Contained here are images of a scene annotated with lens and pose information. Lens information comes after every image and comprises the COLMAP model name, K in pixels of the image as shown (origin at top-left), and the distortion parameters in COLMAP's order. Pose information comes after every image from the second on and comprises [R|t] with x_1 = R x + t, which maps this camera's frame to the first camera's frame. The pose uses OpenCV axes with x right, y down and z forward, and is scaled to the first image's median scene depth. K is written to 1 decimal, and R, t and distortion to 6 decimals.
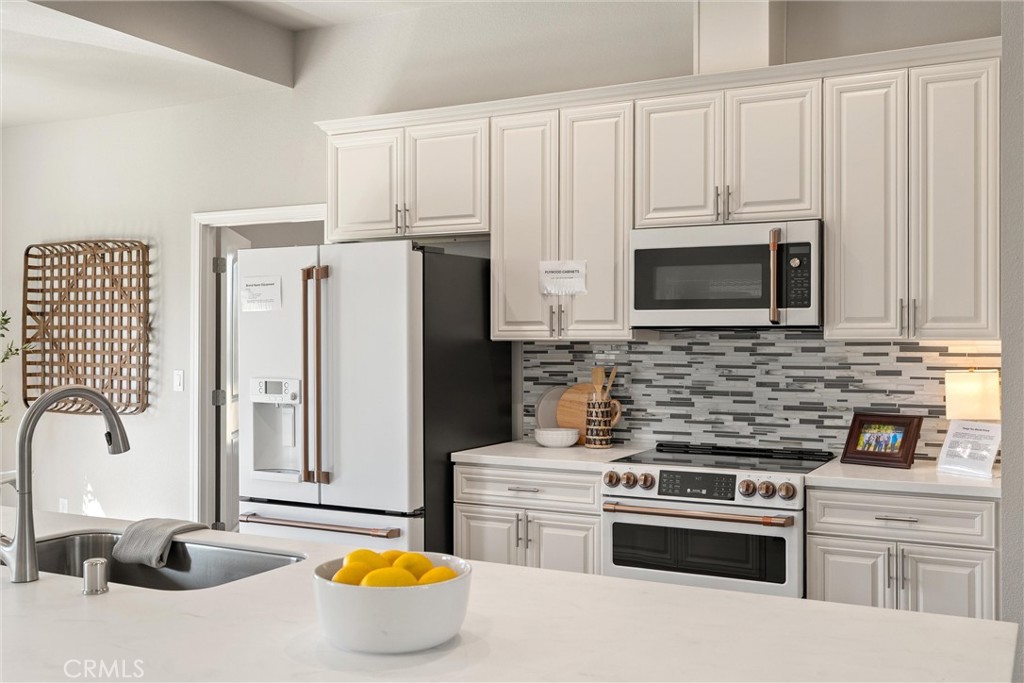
lens RADIAL K [[1014.9, 0, 512.0], [0, 1014.9, 341.5], [0, 0, 1]] dist [0.008293, 0.004176]
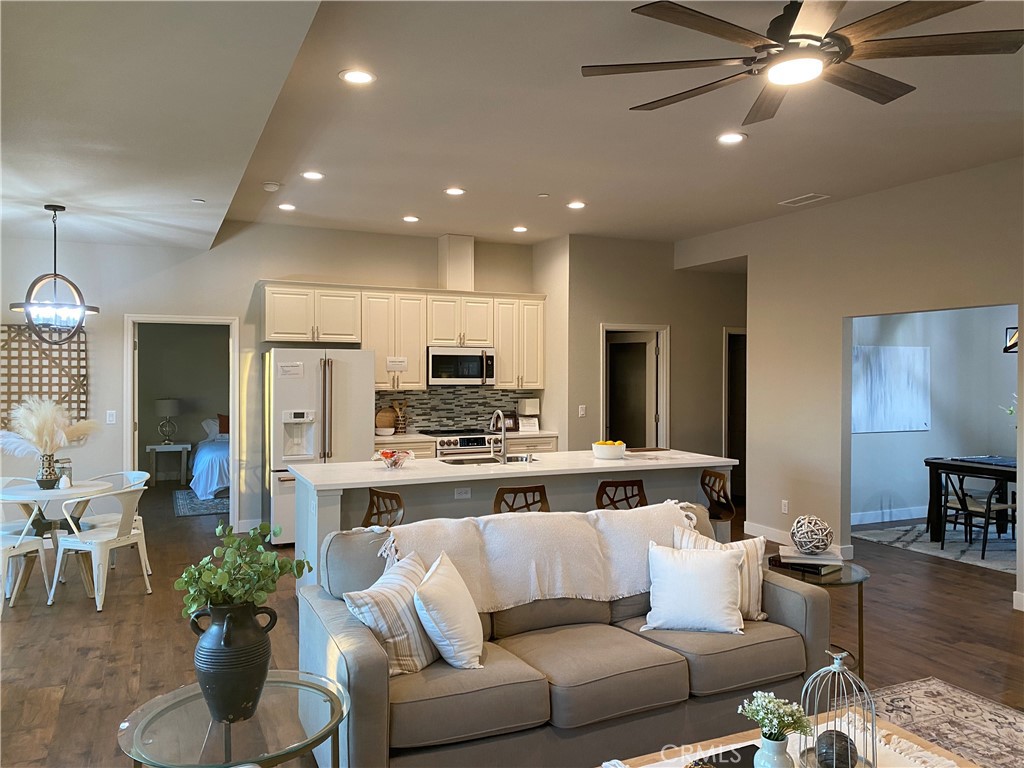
lens RADIAL K [[778.0, 0, 520.1], [0, 778.0, 379.5], [0, 0, 1]] dist [0.068570, -0.055118]
pose [[0.606605, -0.008483, 0.794958, -1.256607], [-0.001047, 0.999934, 0.011469, -0.048973], [-0.795002, -0.007790, 0.606556, -0.355852]]
